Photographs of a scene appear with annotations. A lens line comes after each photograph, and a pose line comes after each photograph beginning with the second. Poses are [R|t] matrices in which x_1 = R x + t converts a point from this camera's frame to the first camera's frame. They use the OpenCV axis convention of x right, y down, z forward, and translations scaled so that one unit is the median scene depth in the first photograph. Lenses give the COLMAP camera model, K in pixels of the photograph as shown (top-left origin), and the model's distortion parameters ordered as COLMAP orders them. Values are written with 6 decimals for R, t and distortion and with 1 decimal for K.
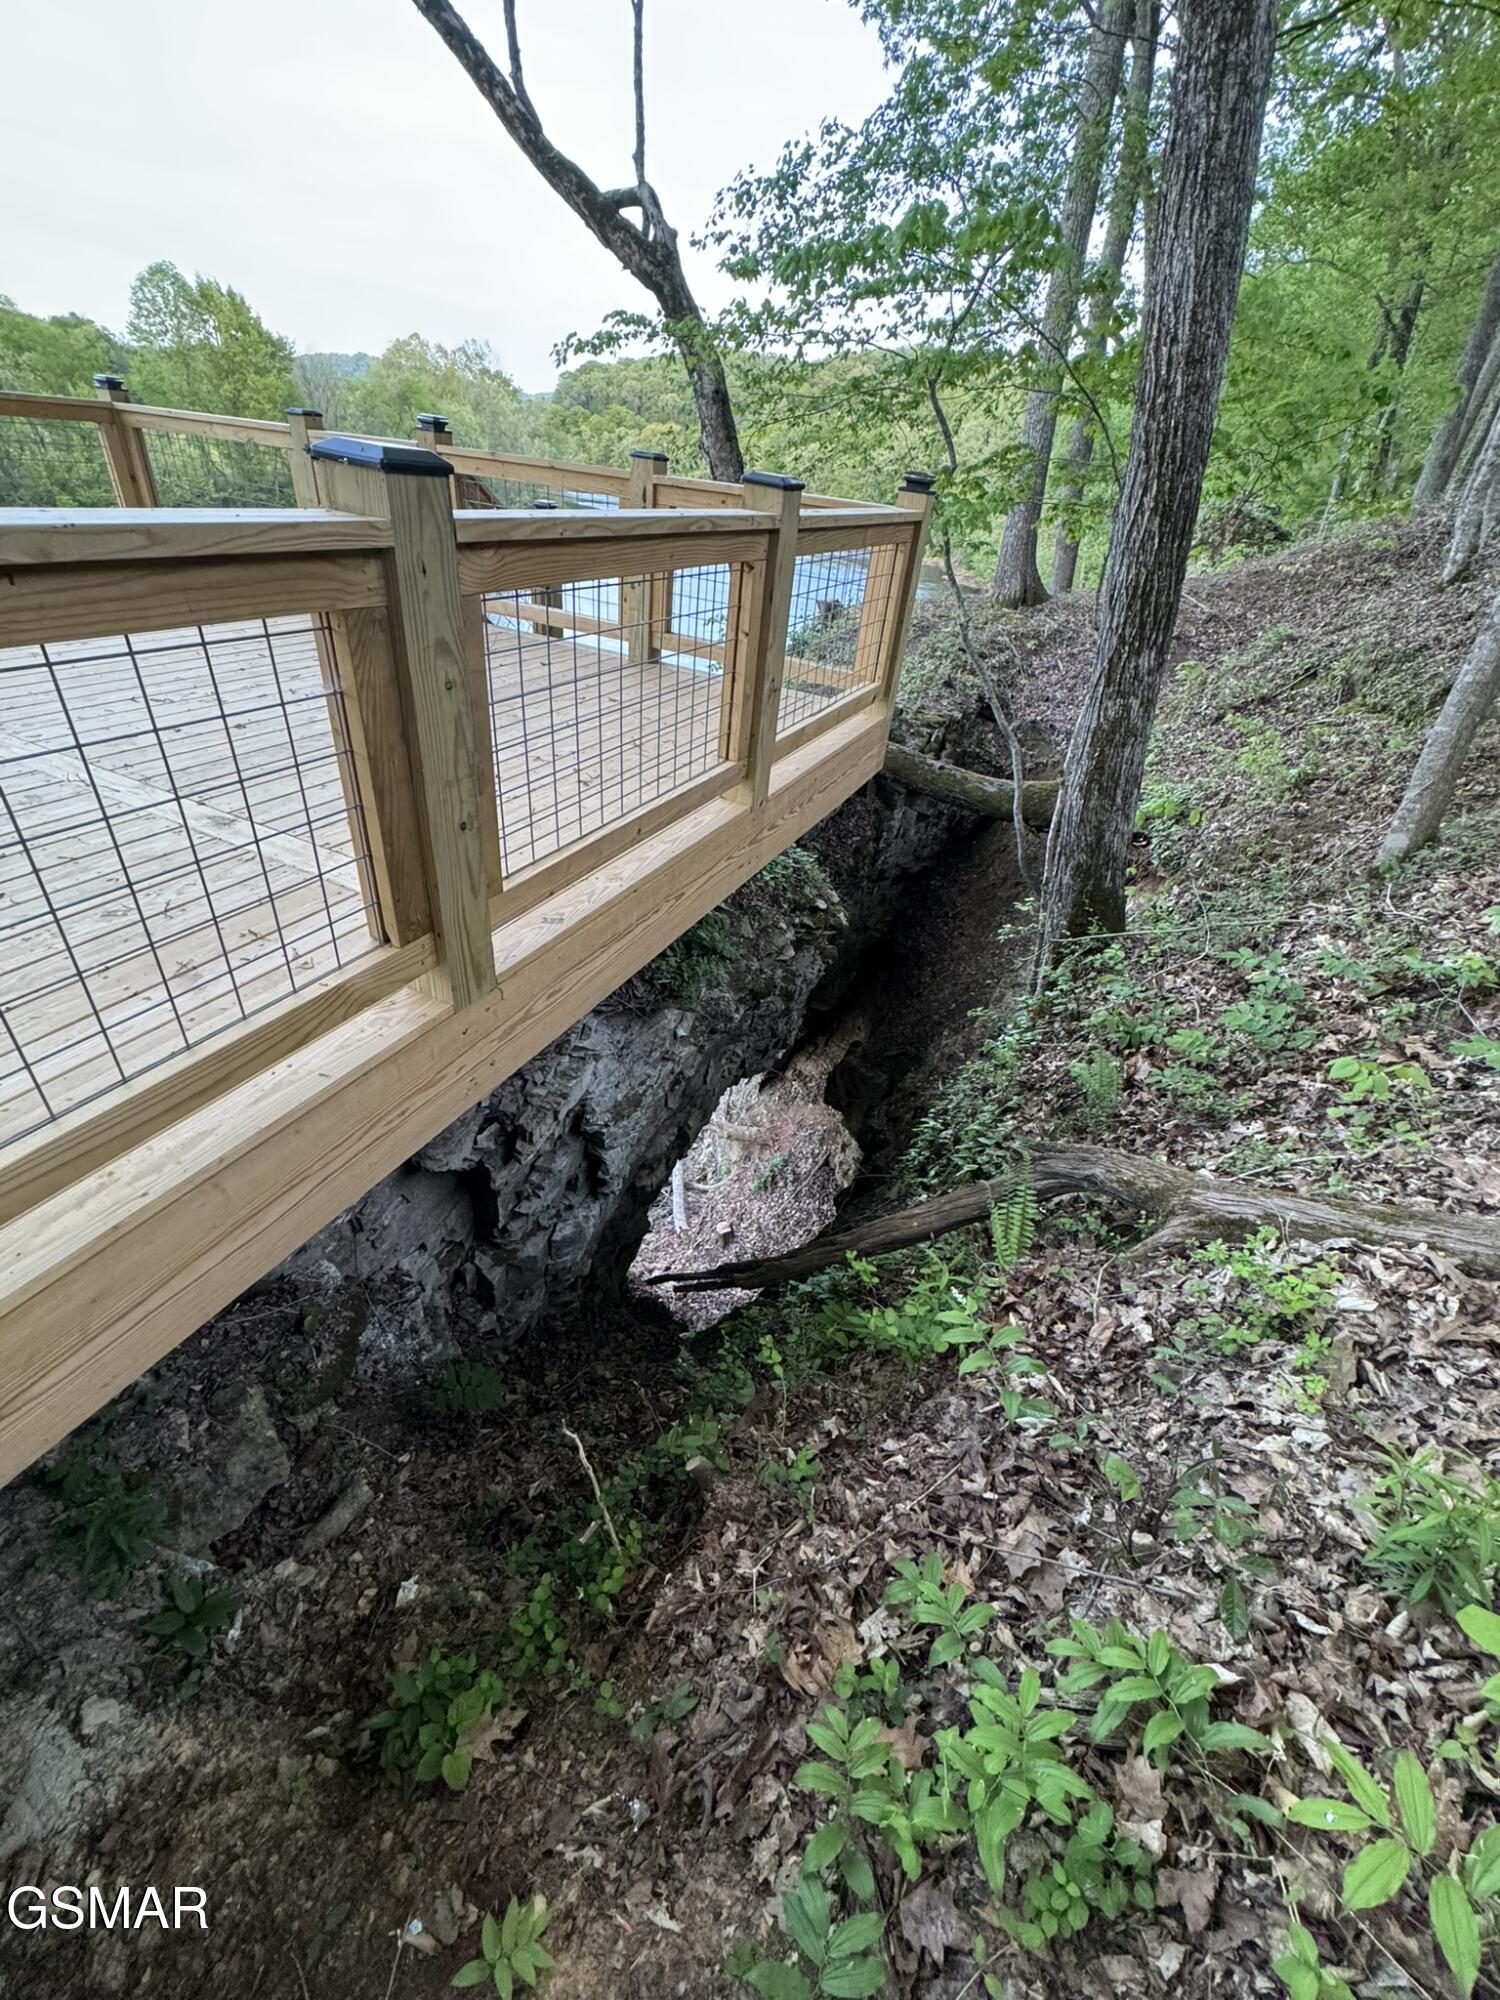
lens RADIAL K [[801.3, 0, 744.3], [0, 801.3, 1001.0], [0, 0, 1]] dist [0.003959, -0.000406]
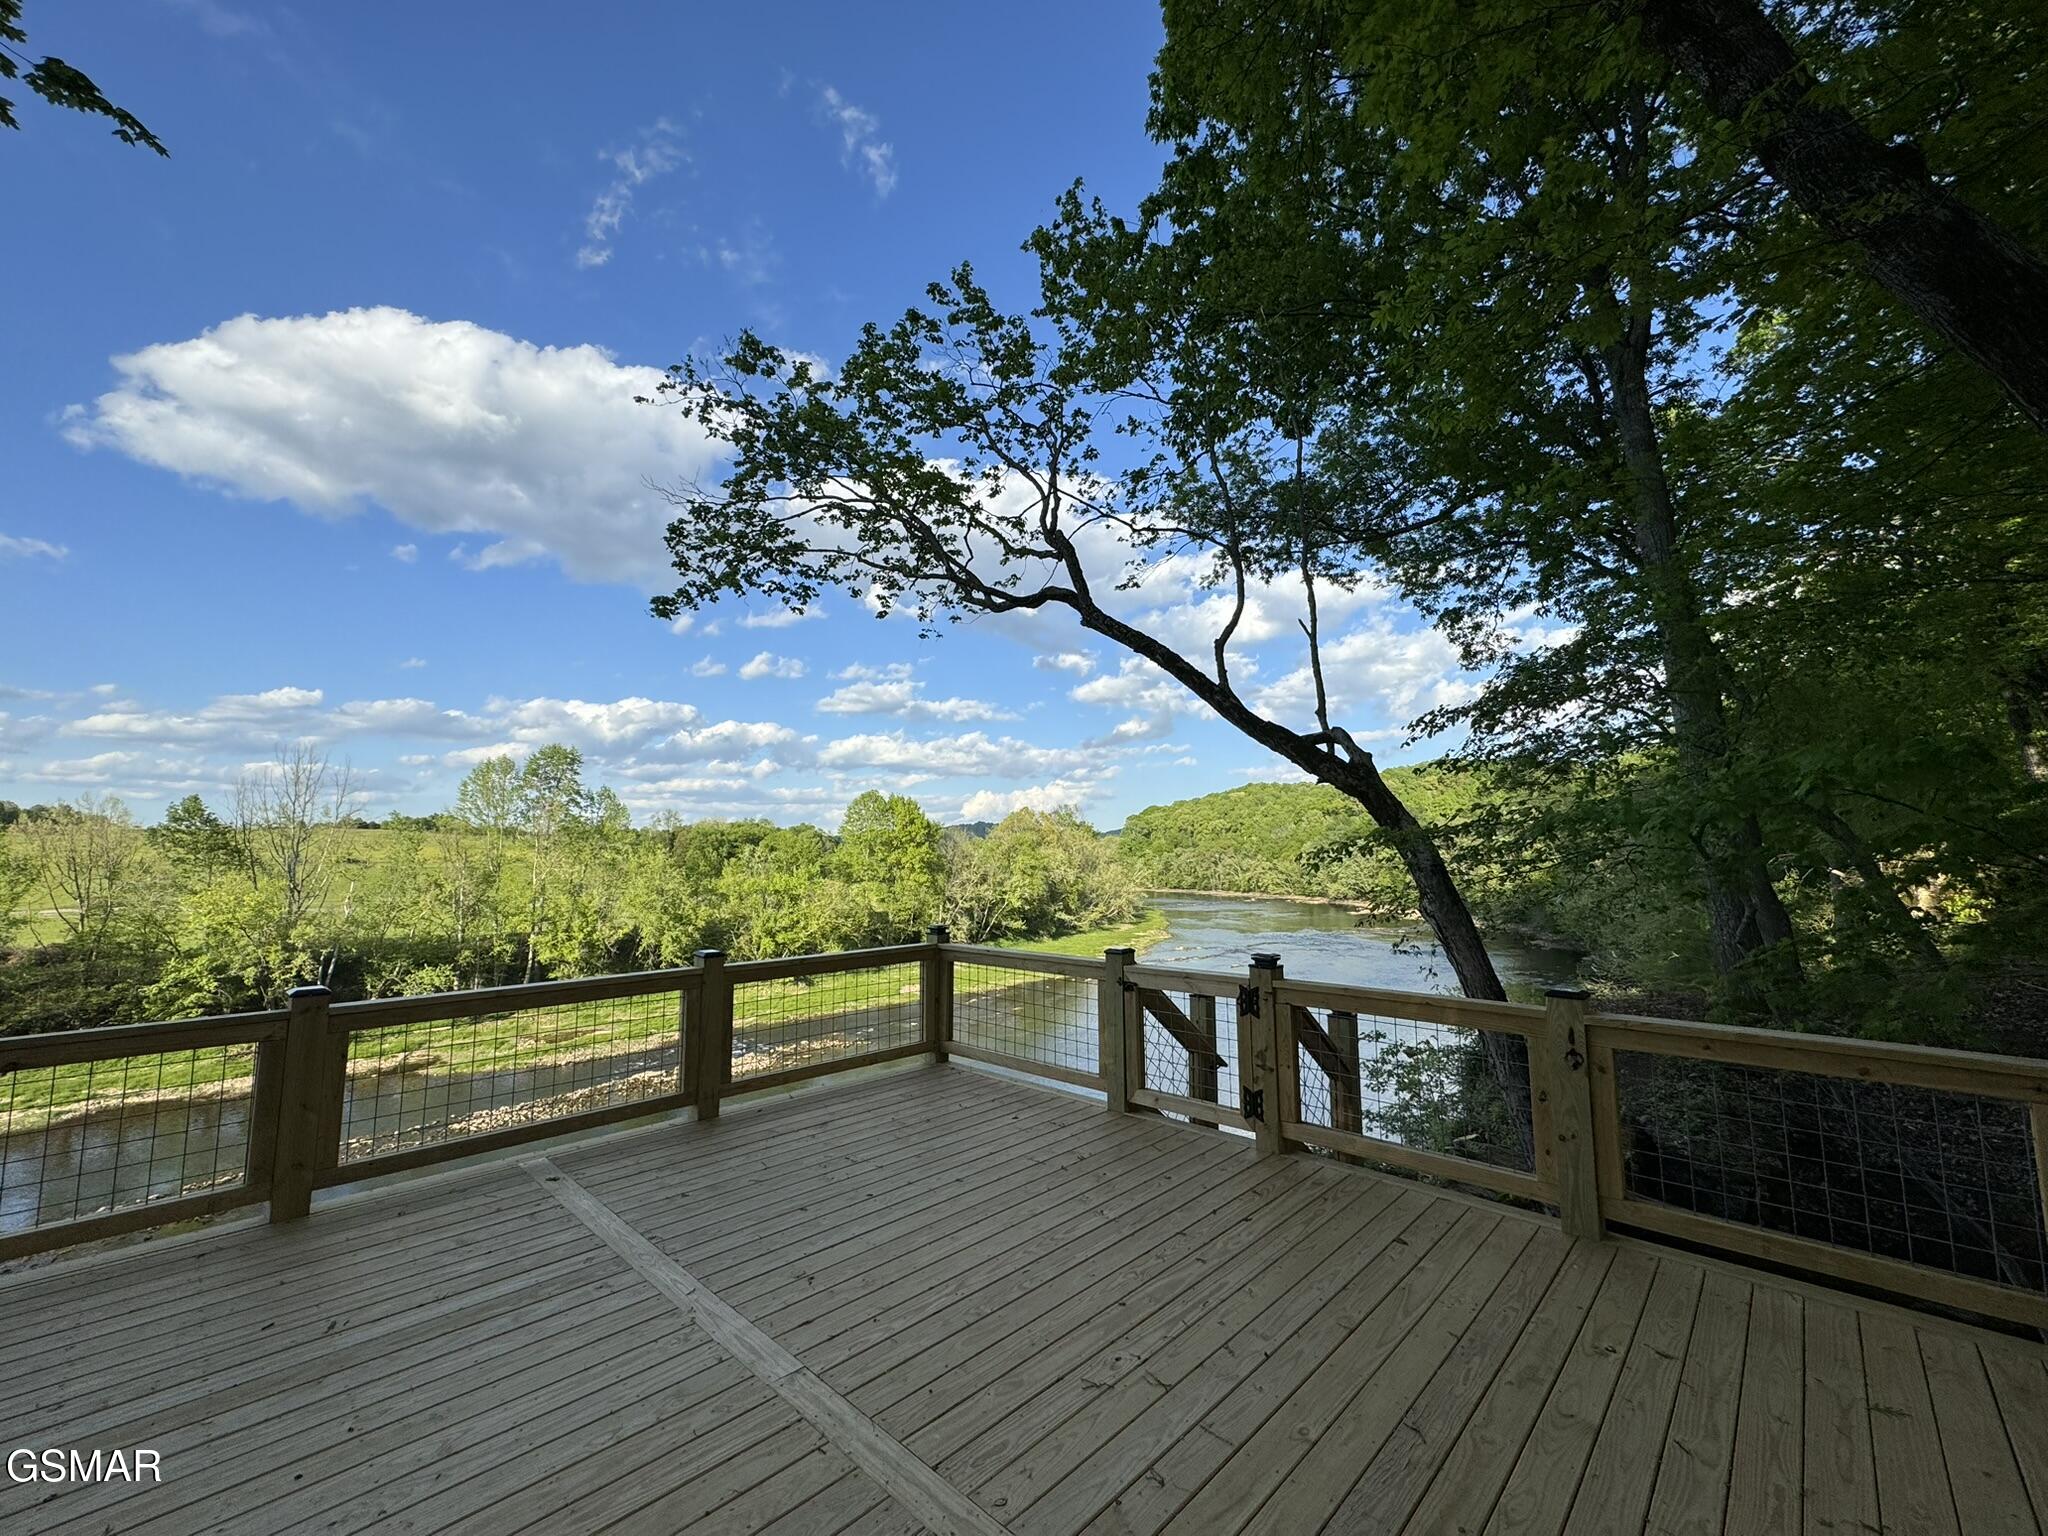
lens RADIAL K [[820.5, 0, 1022.9], [0, 820.5, 777.2], [0, 0, 1]] dist [0.003959, -0.000406]
pose [[0.947196, -0.128779, -0.293660, -0.216442], [-0.092922, 0.766279, -0.635753, -0.138744], [0.306897, 0.629470, 0.713850, 0.028544]]
